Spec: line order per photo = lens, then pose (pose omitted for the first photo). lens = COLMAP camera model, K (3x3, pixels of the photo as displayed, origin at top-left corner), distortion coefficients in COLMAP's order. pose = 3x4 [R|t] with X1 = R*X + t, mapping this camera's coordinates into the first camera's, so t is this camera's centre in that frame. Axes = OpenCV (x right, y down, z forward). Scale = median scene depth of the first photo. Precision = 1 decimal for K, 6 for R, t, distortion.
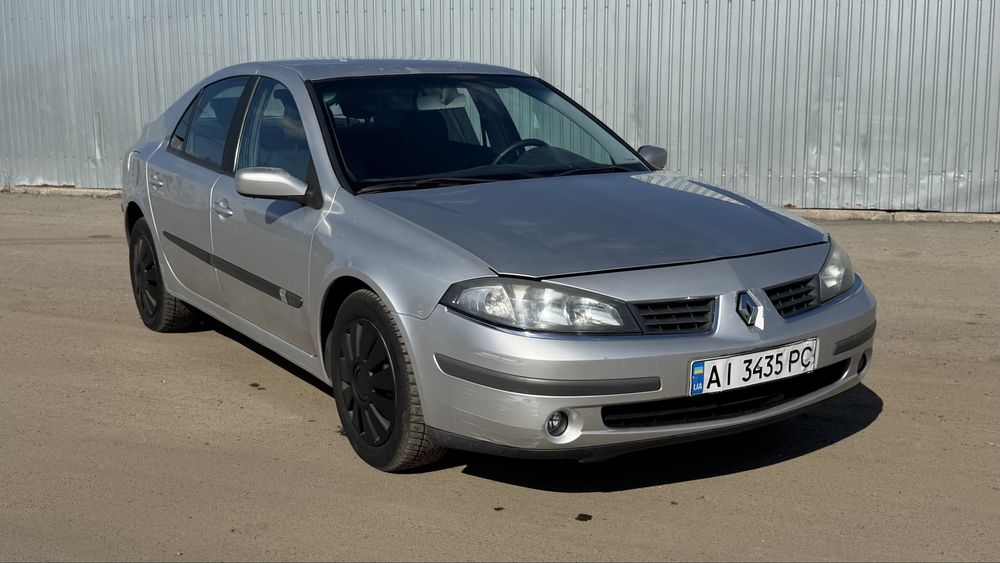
lens RADIAL K [[1160.0, 0, 497.3], [0, 1160.0, 288.8], [0, 0, 1]] dist [0.113054, 0.000000]
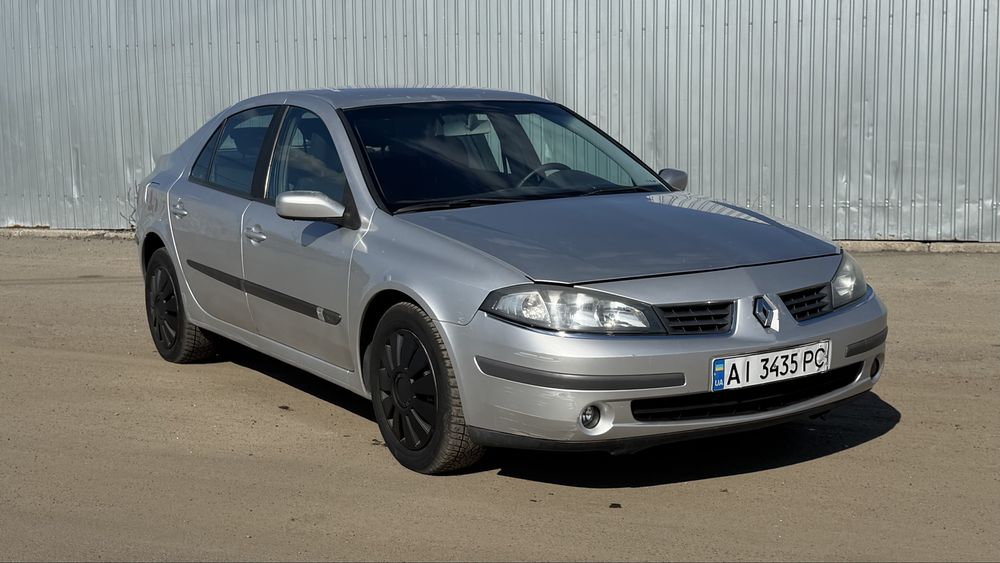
lens RADIAL K [[1337.7, 0, 496.9], [0, 1337.7, 283.1], [0, 0, 1]] dist [0.132783, 0.000000]
pose [[0.999943, -0.010524, 0.001915, -0.031031], [0.010605, 0.998757, -0.048713, 0.042540], [-0.001399, 0.048730, 0.998811, -0.218566]]
